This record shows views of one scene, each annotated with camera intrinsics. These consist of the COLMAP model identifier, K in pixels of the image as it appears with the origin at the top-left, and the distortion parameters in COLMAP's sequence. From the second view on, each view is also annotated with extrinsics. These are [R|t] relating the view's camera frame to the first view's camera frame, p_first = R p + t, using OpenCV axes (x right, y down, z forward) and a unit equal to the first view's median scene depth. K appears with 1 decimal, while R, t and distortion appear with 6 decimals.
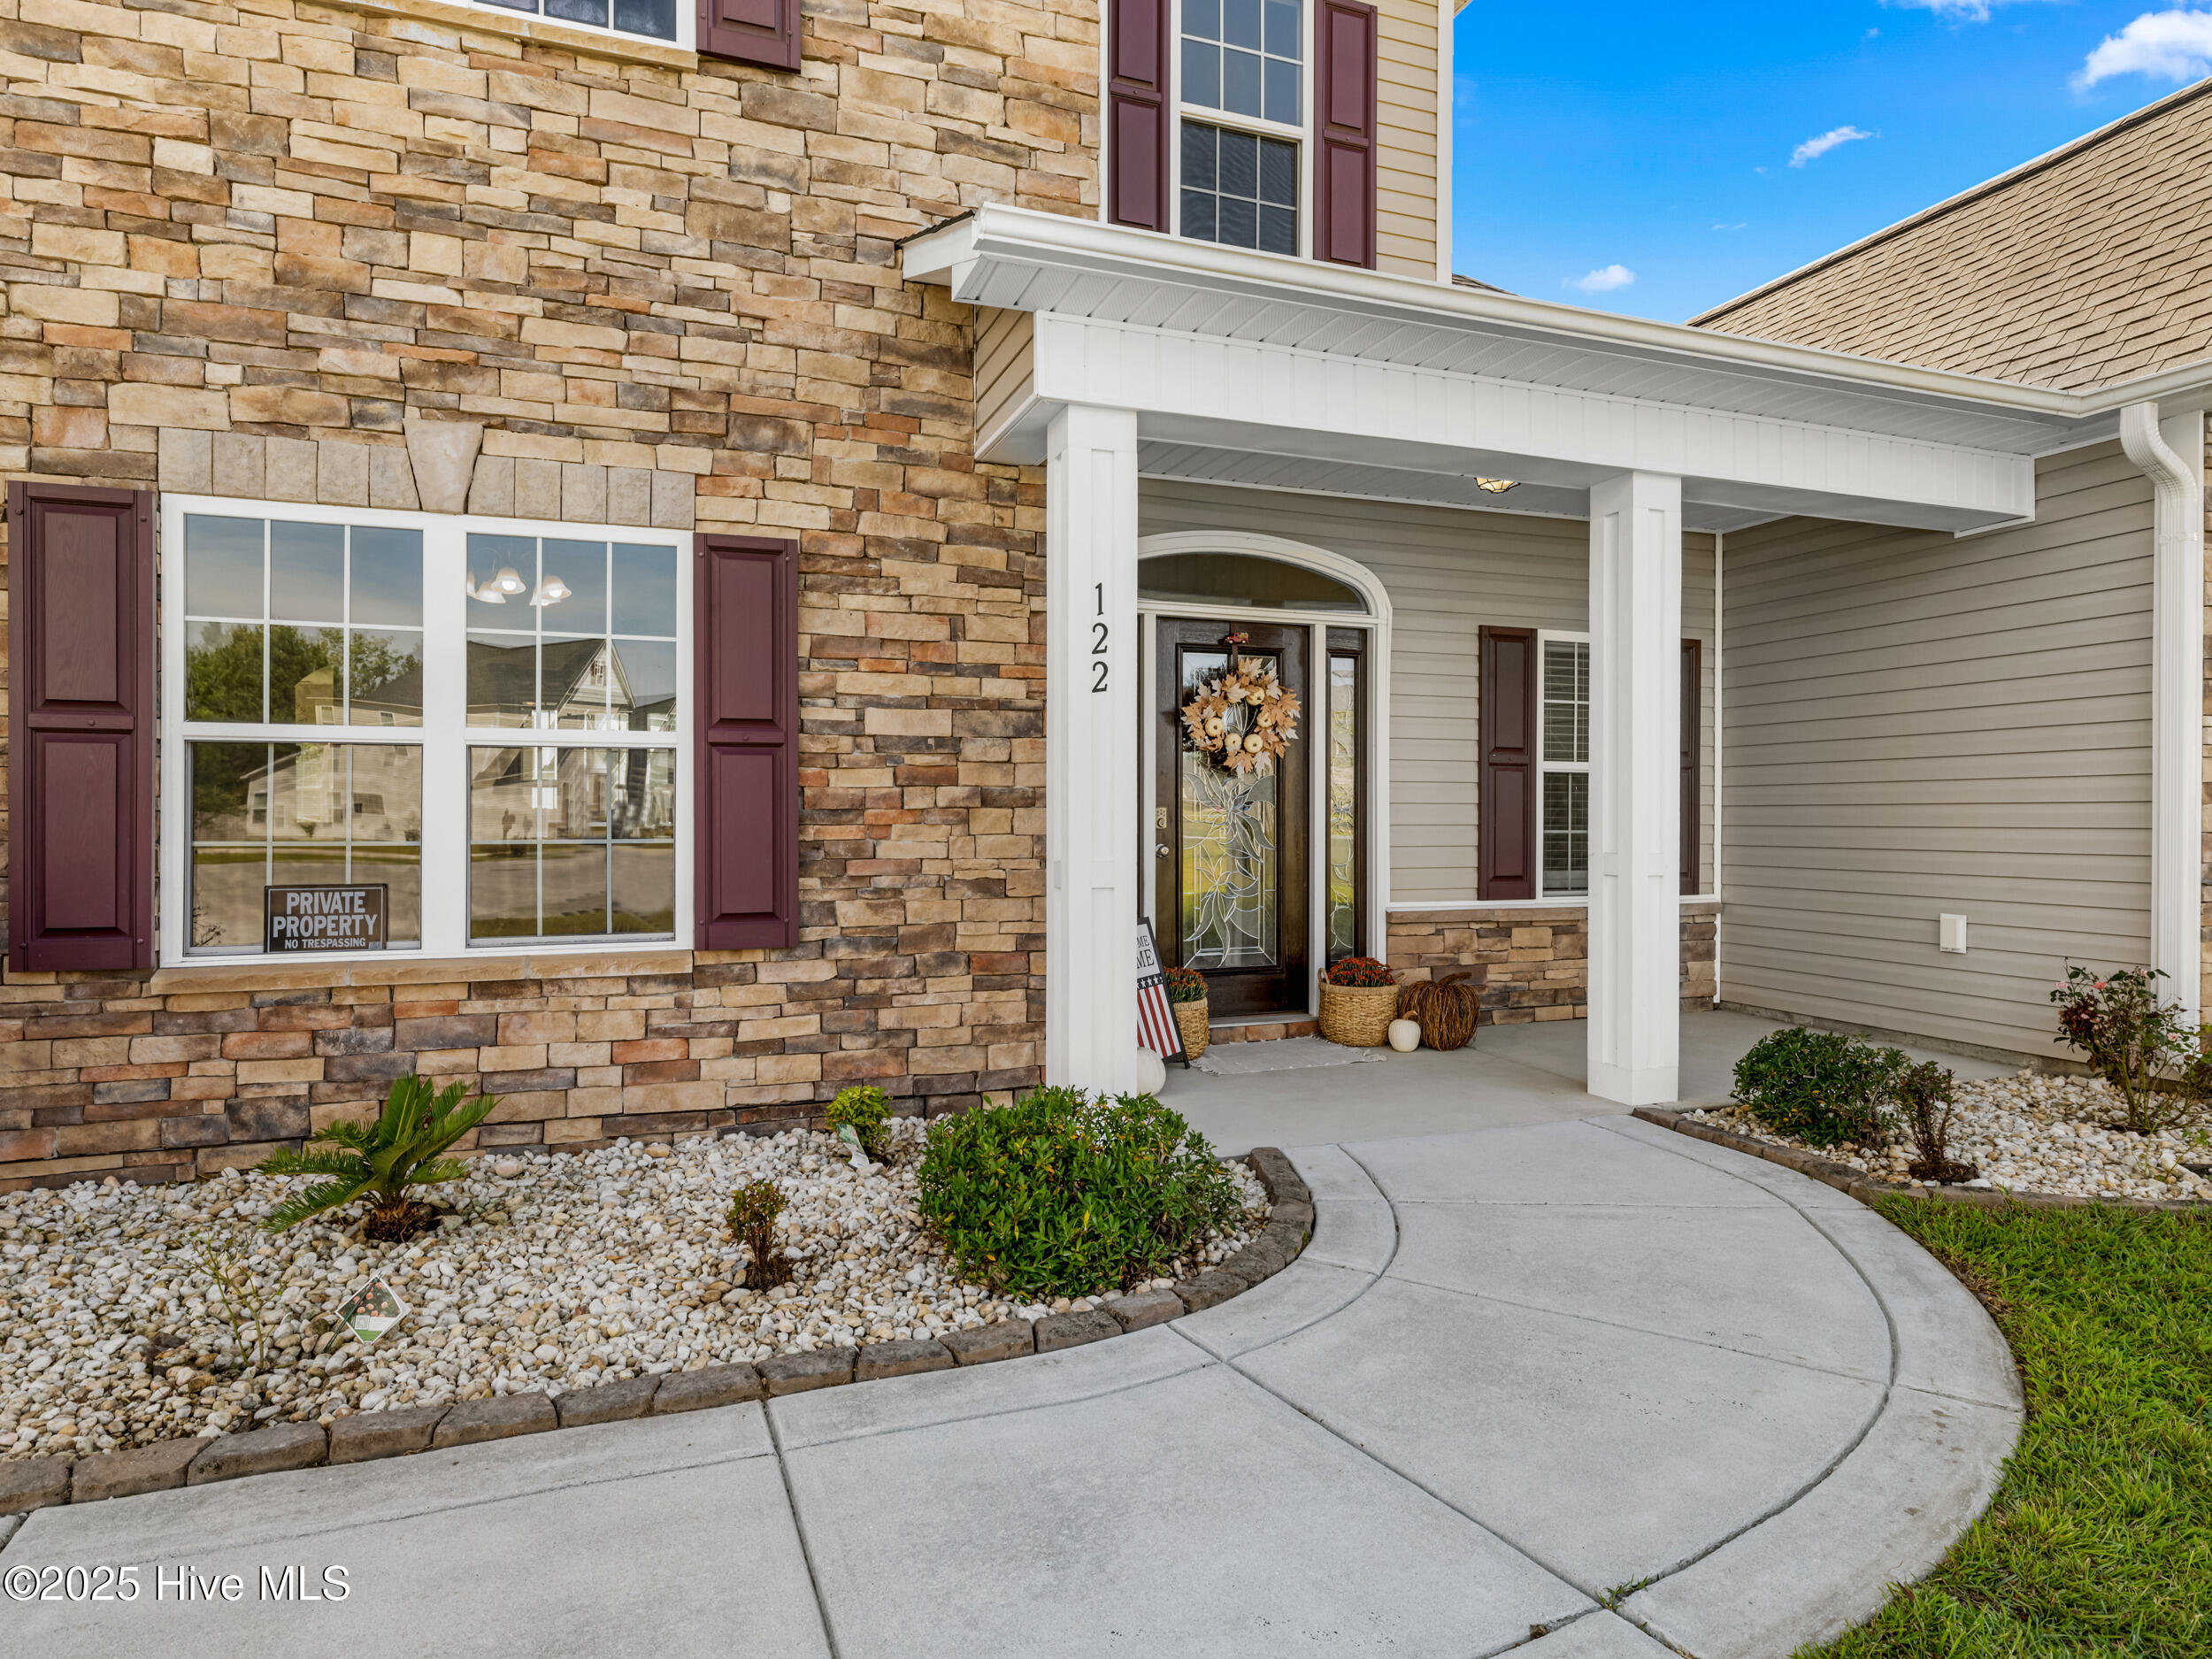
lens RADIAL K [[1264.1, 0, 1105.2], [0, 1264.1, 808.7], [0, 0, 1]] dist [-0.002577, -0.000566]
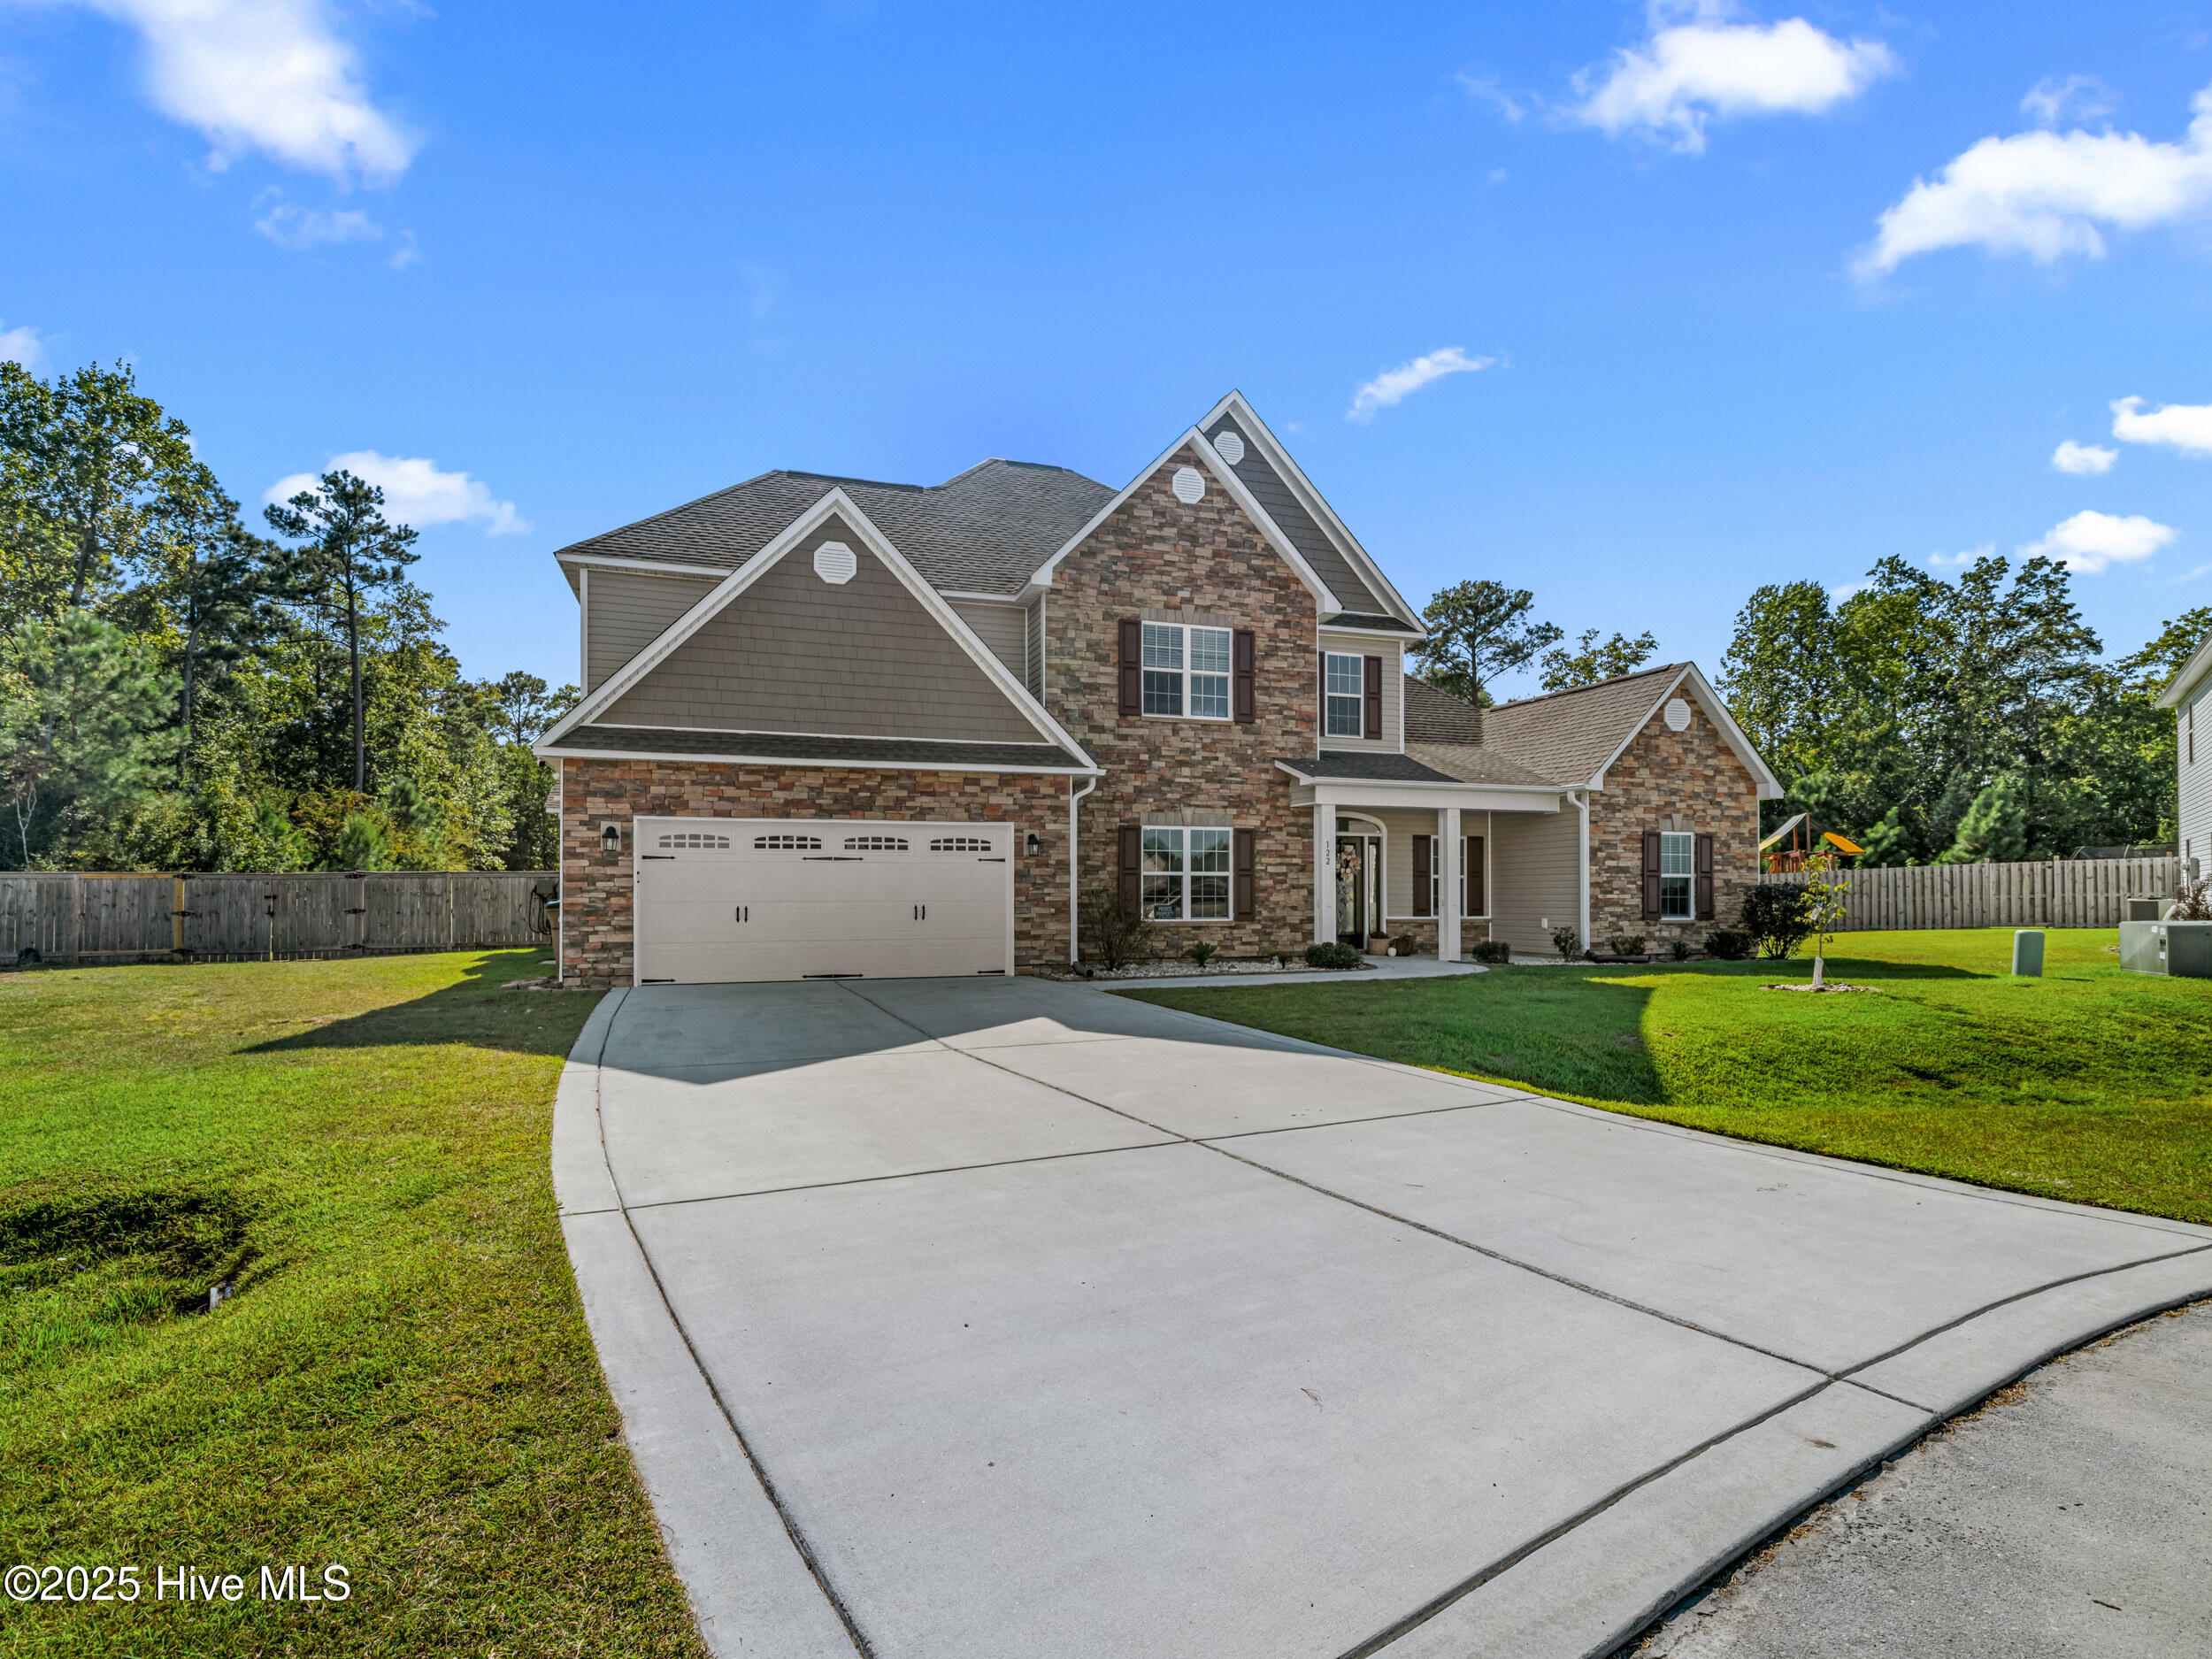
lens RADIAL K [[1072.6, 0, 1106.0], [0, 1072.6, 829.5], [0, 0, 1]] dist [0.007505, 0.000202]
pose [[0.999876, 0.003853, -0.015262, -0.691727], [-0.004577, 0.998854, -0.047632, -0.026917], [0.015061, 0.047696, 0.998748, -2.703960]]
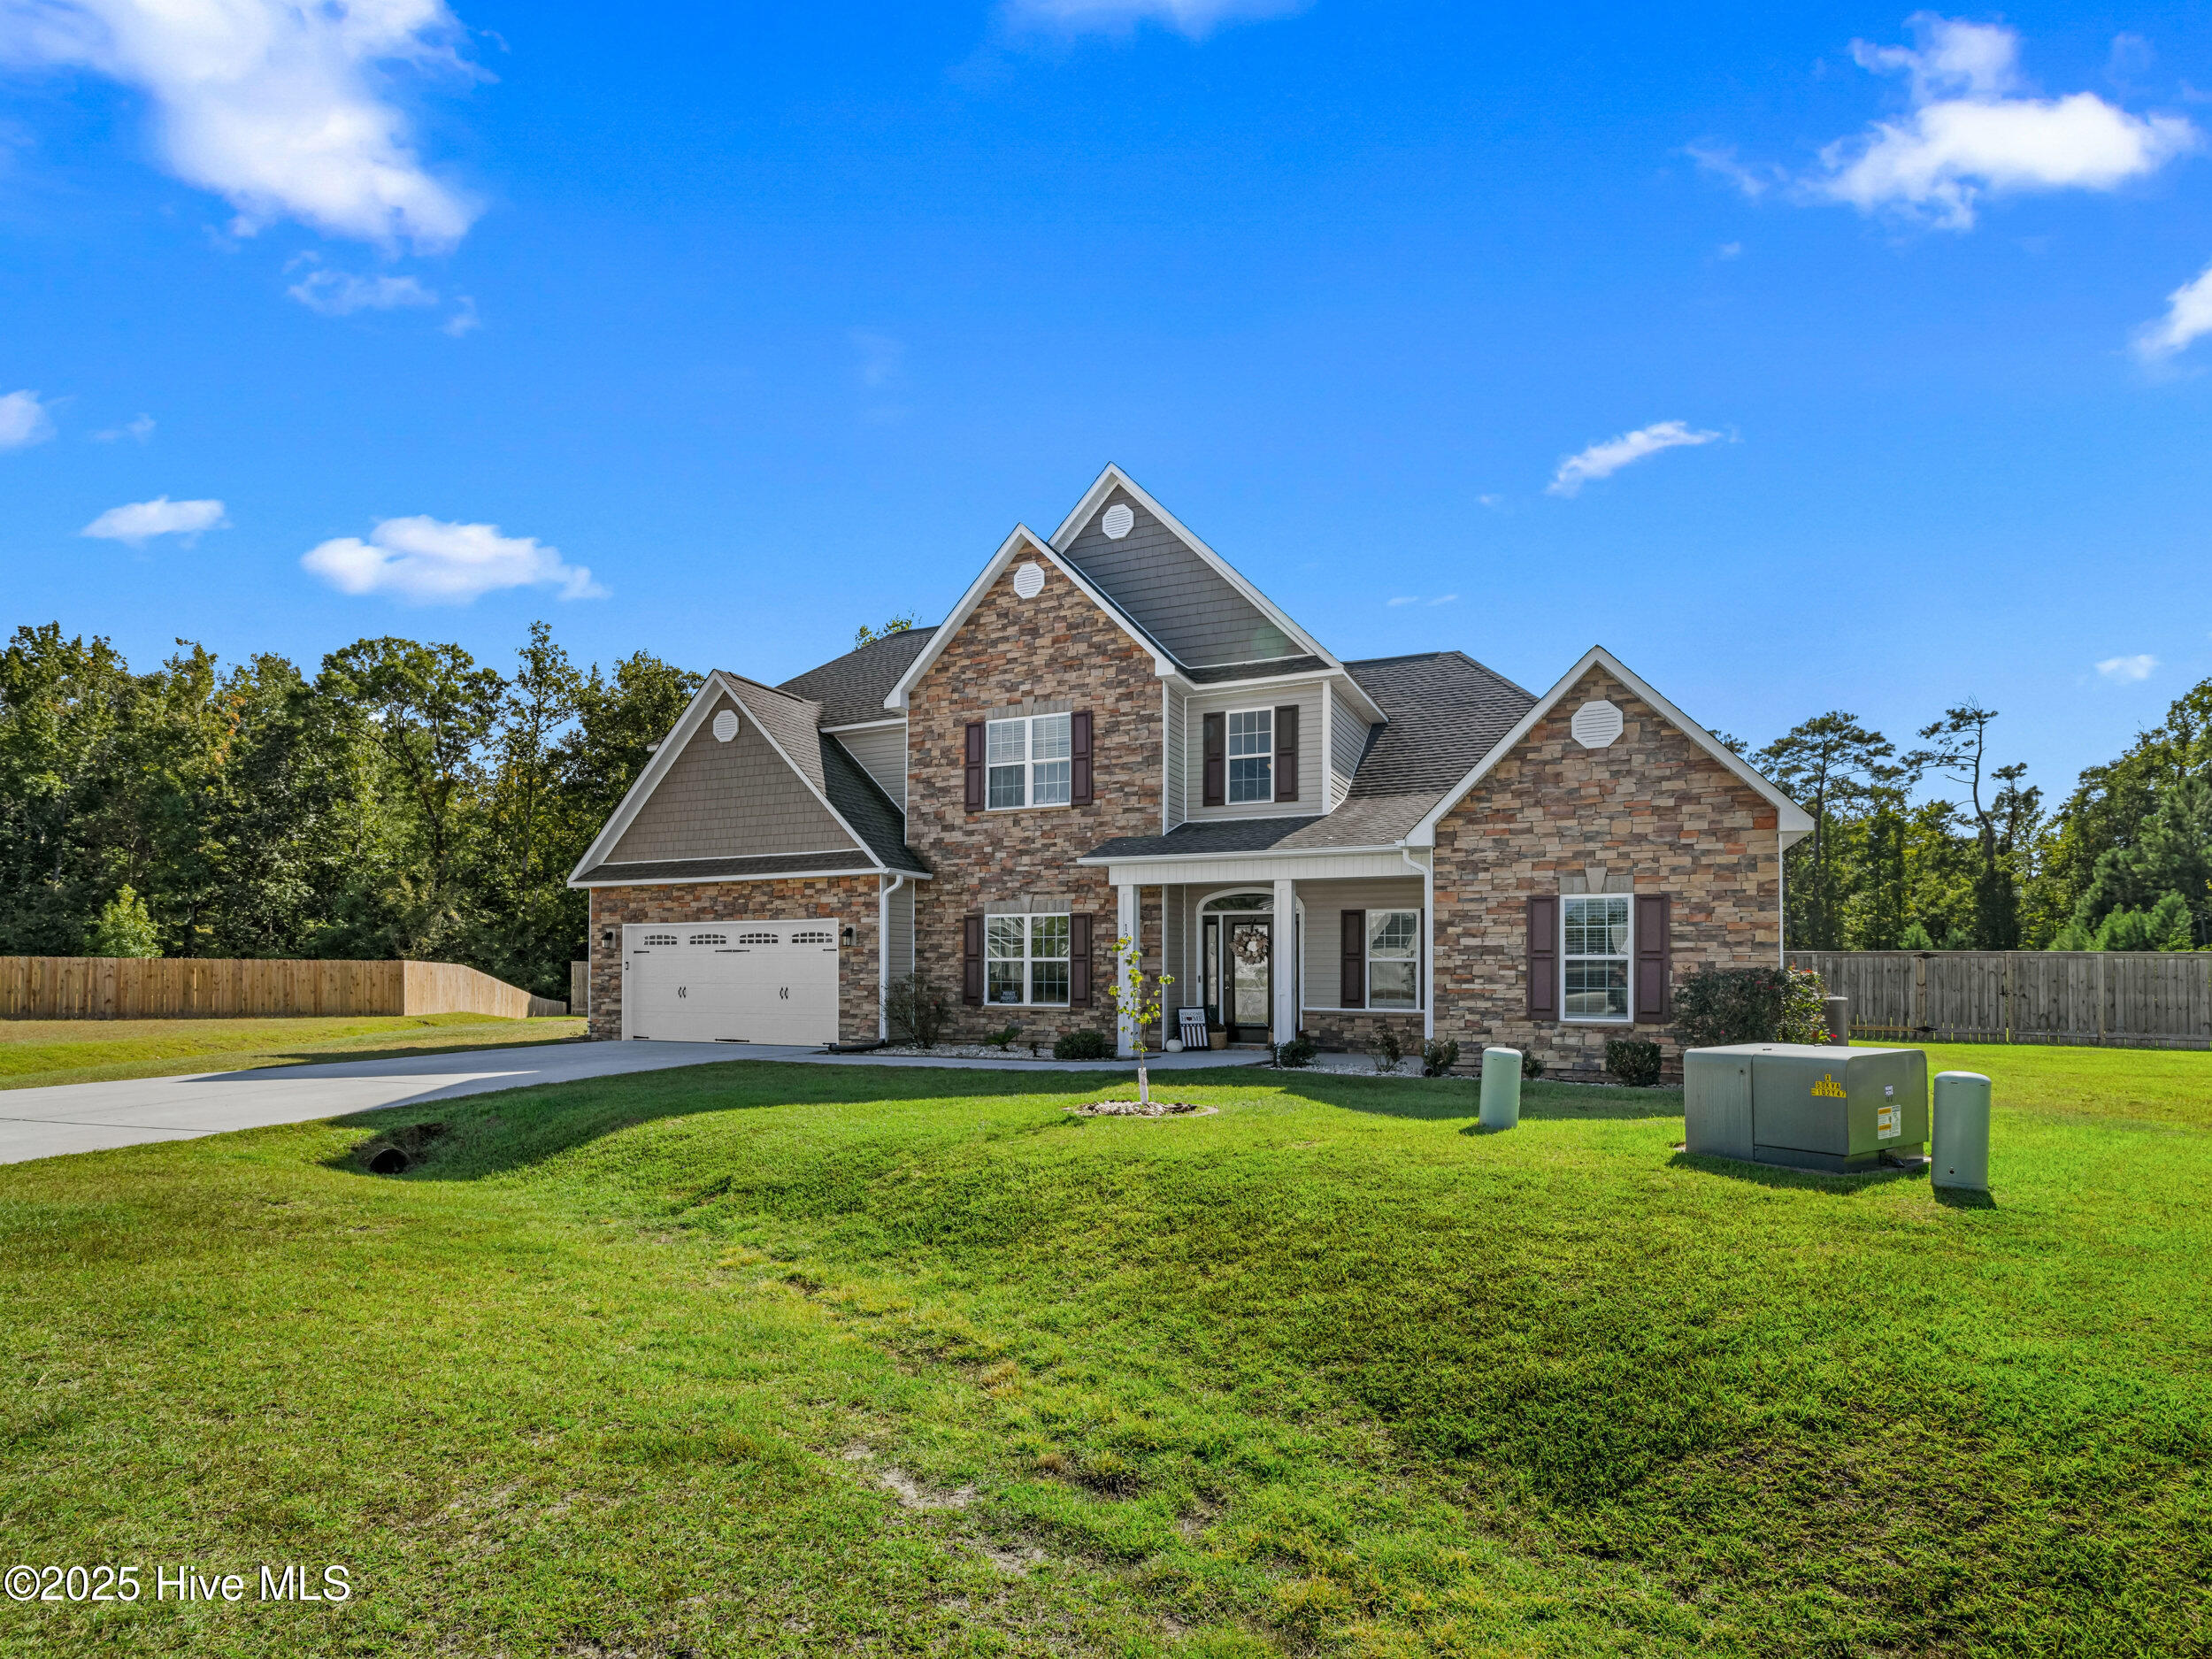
lens RADIAL K [[1080.9, 0, 1101.5], [0, 1080.9, 904.5], [0, 0, 1]] dist [0.000039, -0.000016]
pose [[0.715584, -0.036748, -0.697560, 2.309013], [0.001706, 0.998704, -0.050862, -0.051651], [0.698525, 0.035206, 0.714719, -1.580818]]
